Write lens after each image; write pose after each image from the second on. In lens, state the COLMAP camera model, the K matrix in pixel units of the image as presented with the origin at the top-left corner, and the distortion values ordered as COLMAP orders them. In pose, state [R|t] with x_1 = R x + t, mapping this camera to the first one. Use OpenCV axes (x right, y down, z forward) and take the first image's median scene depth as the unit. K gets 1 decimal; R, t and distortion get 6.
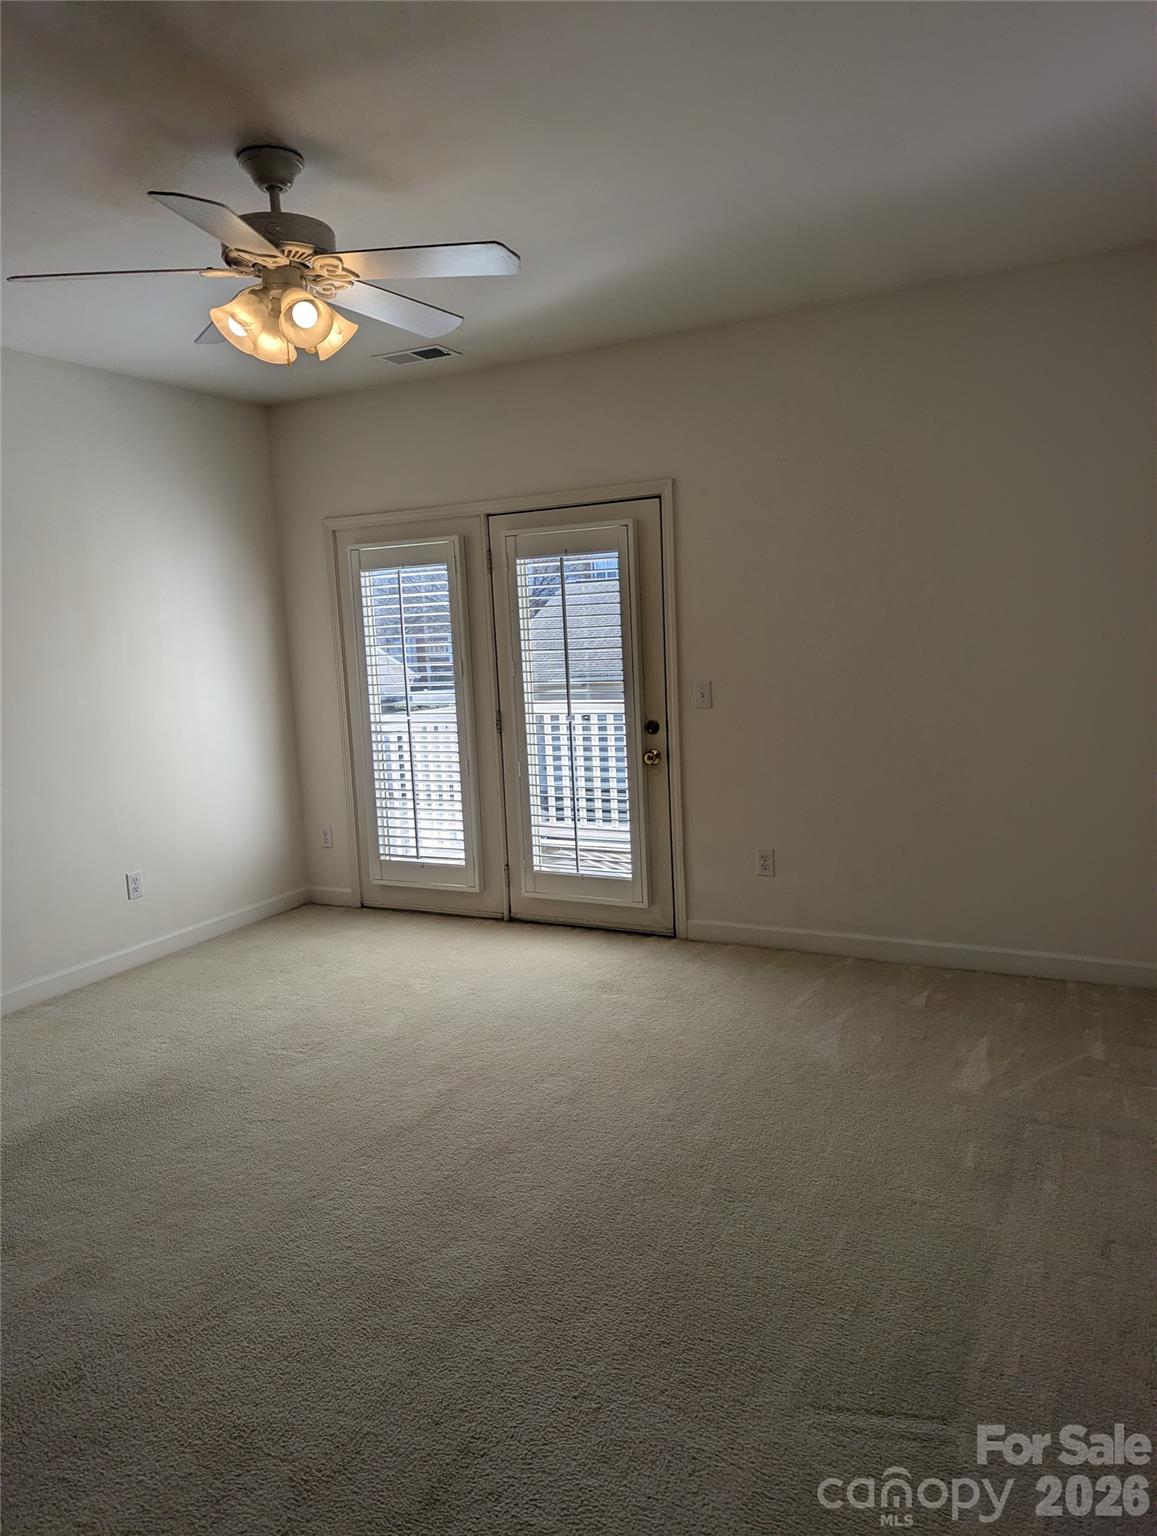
lens RADIAL K [[1076.3, 0, 569.1], [0, 1076.3, 772.1], [0, 0, 1]] dist [0.068383, -0.043819]
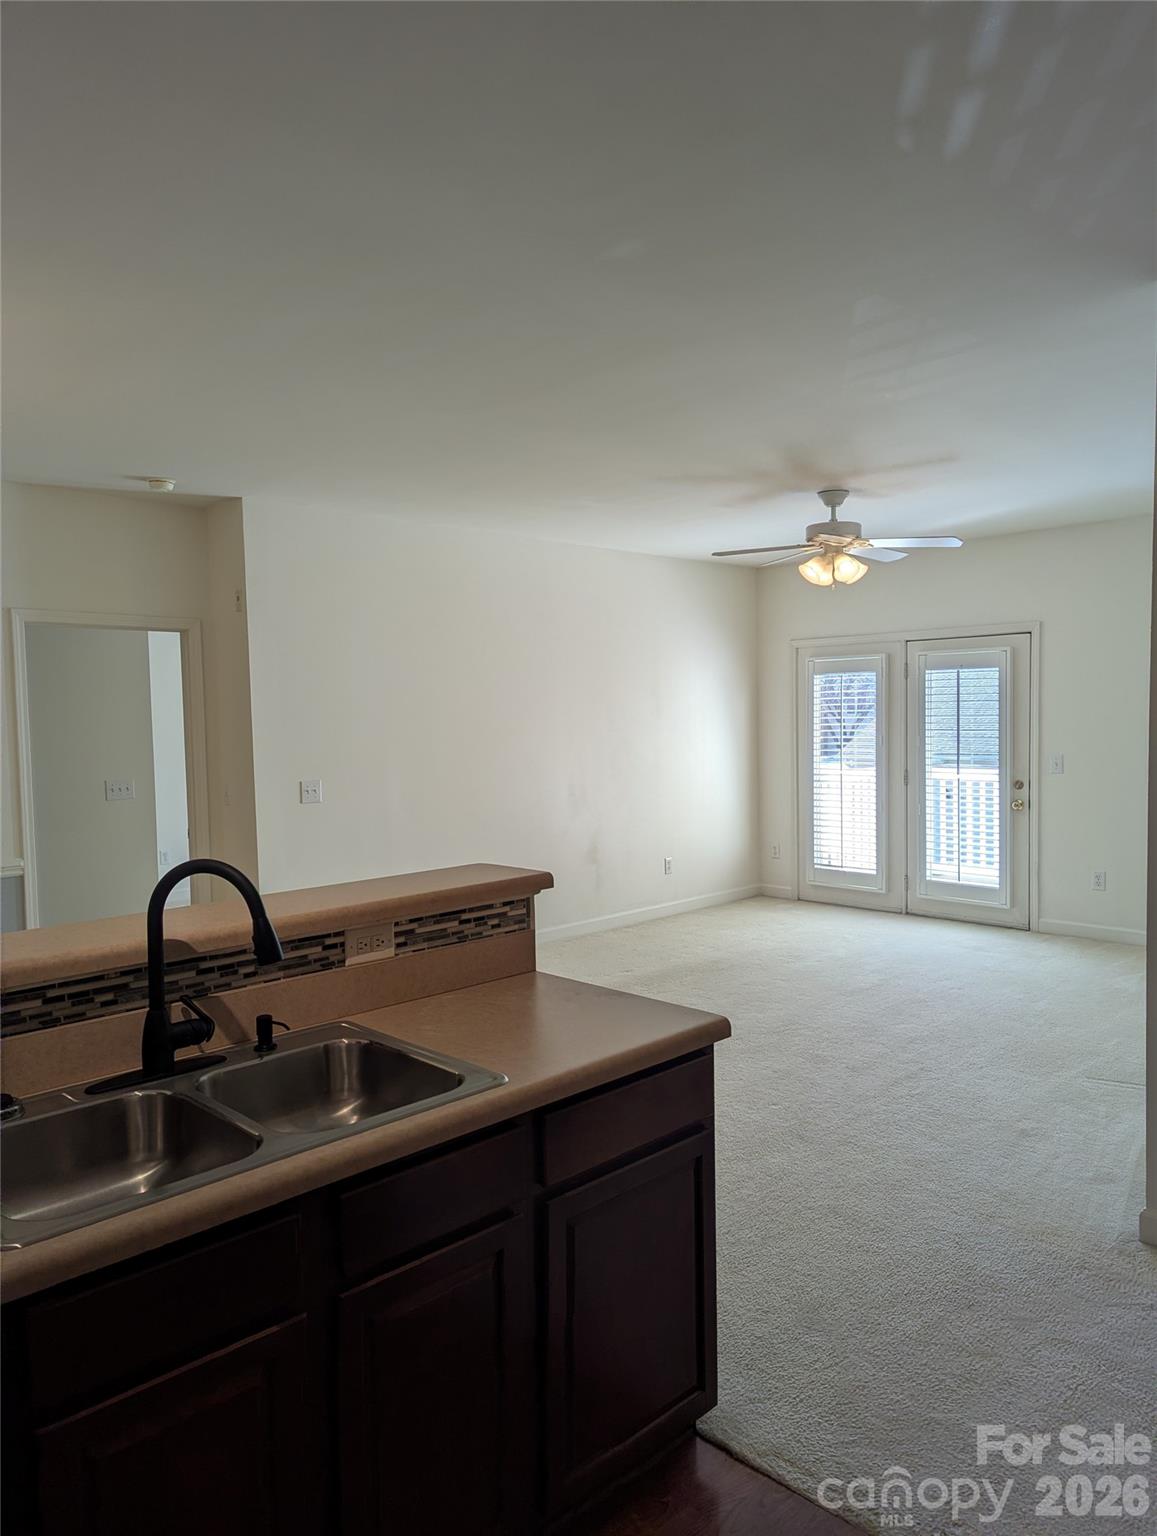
lens RADIAL K [[1076.3, 0, 585.5], [0, 1076.3, 768.2], [0, 0, 1]] dist [0.068383, -0.043819]
pose [[0.954120, 0.047031, -0.295709, -0.047890], [-0.067788, 0.995874, -0.060334, 0.063275], [0.291651, 0.077612, 0.953371, -0.576003]]
